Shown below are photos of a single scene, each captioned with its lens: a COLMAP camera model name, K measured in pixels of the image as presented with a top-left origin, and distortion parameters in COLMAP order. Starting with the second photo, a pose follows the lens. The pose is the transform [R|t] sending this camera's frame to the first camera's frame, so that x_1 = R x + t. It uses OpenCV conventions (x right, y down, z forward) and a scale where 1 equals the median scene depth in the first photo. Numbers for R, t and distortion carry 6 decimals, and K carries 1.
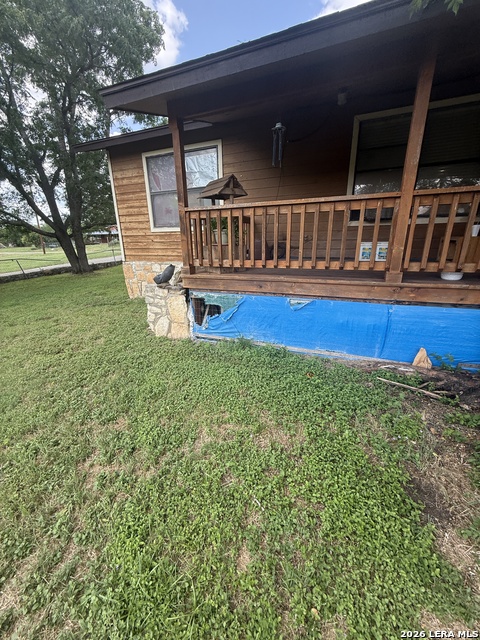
lens RADIAL K [[254.3, 0, 240.6], [0, 254.3, 320.7], [0, 0, 1]] dist [-0.005201, 0.000970]
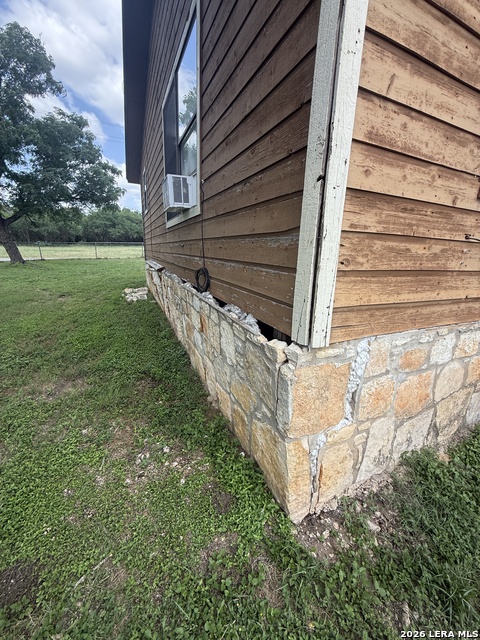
lens RADIAL K [[254.3, 0, 240.0], [0, 254.3, 320.3], [0, 0, 1]] dist [-0.005201, 0.000970]
pose [[0.700404, -0.149913, 0.697825, -0.673943], [0.181611, 0.982946, 0.028884, -0.295727], [-0.690255, 0.106503, 0.715685, 1.019830]]
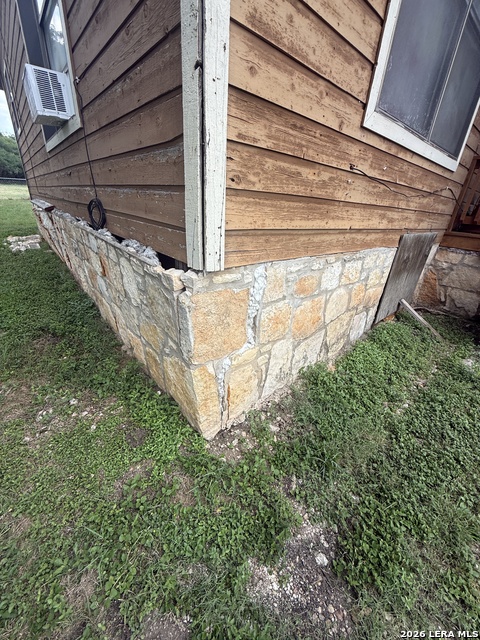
lens RADIAL K [[254.3, 0, 239.9], [0, 254.3, 320.3], [0, 0, 1]] dist [-0.005201, 0.000970]
pose [[0.475821, -0.326087, 0.816861, -0.659742], [0.205492, 0.944246, 0.257240, -0.271214], [-0.855200, 0.045458, 0.516301, 1.006398]]
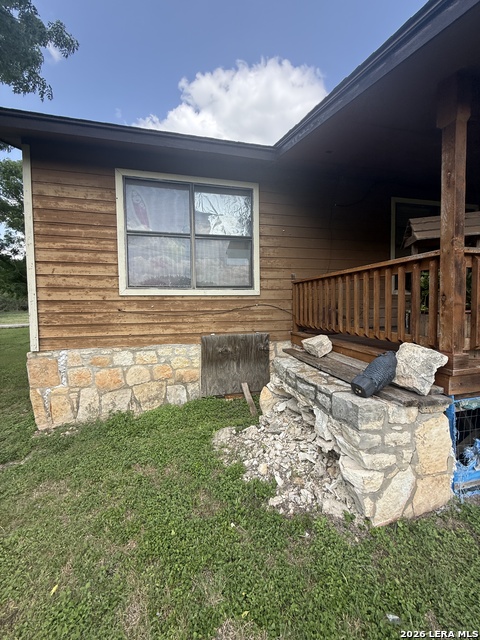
lens RADIAL K [[254.3, 0, 243.2], [0, 254.3, 319.1], [0, 0, 1]] dist [-0.005201, 0.000970]
pose [[0.812672, -0.021558, 0.582323, -0.465640], [0.181378, 0.959032, -0.217621, -0.133335], [-0.553775, 0.282475, 0.783289, 0.442924]]
